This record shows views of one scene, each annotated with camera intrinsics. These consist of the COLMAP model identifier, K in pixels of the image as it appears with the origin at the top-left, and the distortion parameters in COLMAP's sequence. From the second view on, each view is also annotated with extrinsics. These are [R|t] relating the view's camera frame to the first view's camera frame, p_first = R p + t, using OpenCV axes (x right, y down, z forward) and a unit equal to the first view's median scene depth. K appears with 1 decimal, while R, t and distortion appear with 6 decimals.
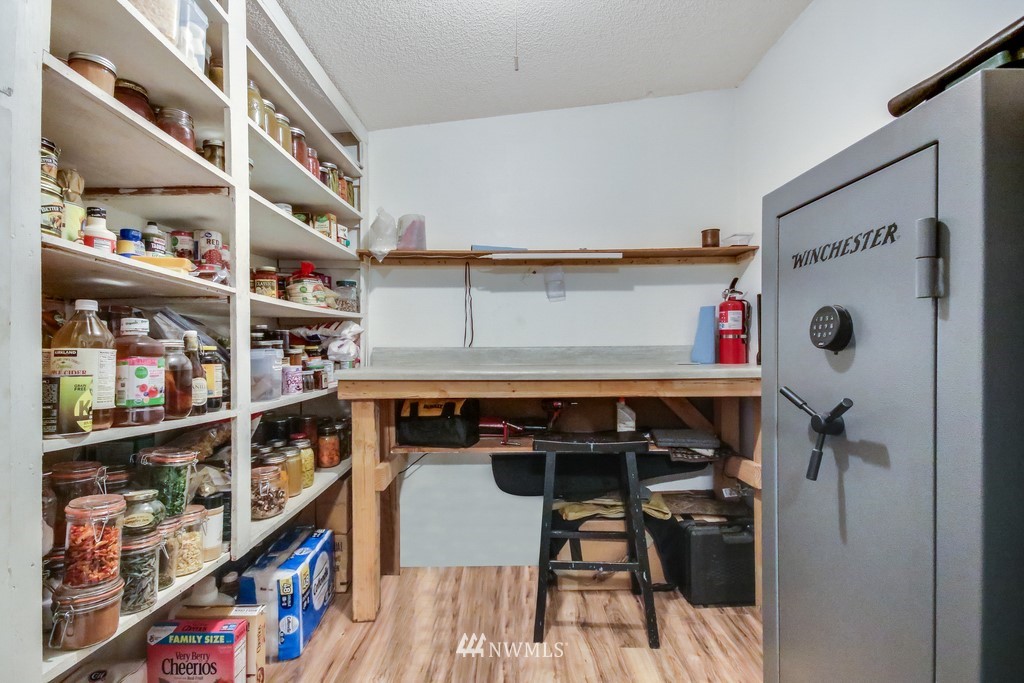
lens RADIAL K [[469.6, 0, 506.5], [0, 469.6, 345.9], [0, 0, 1]] dist [0.000619, -0.012148]
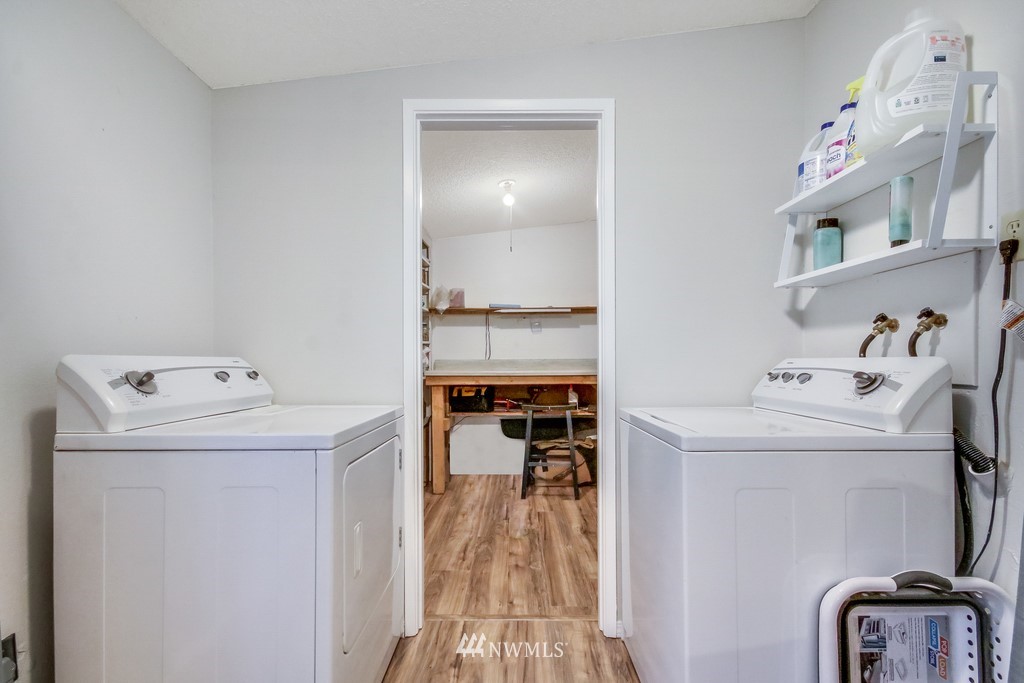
lens RADIAL K [[469.6, 0, 506.5], [0, 469.6, 345.9], [0, 0, 1]] dist [0.000619, -0.012148]
pose [[0.999960, 0.000618, -0.008942, 0.008560], [-0.000855, 0.999648, -0.026536, -0.002168], [0.008922, 0.026542, 0.999608, -0.876450]]
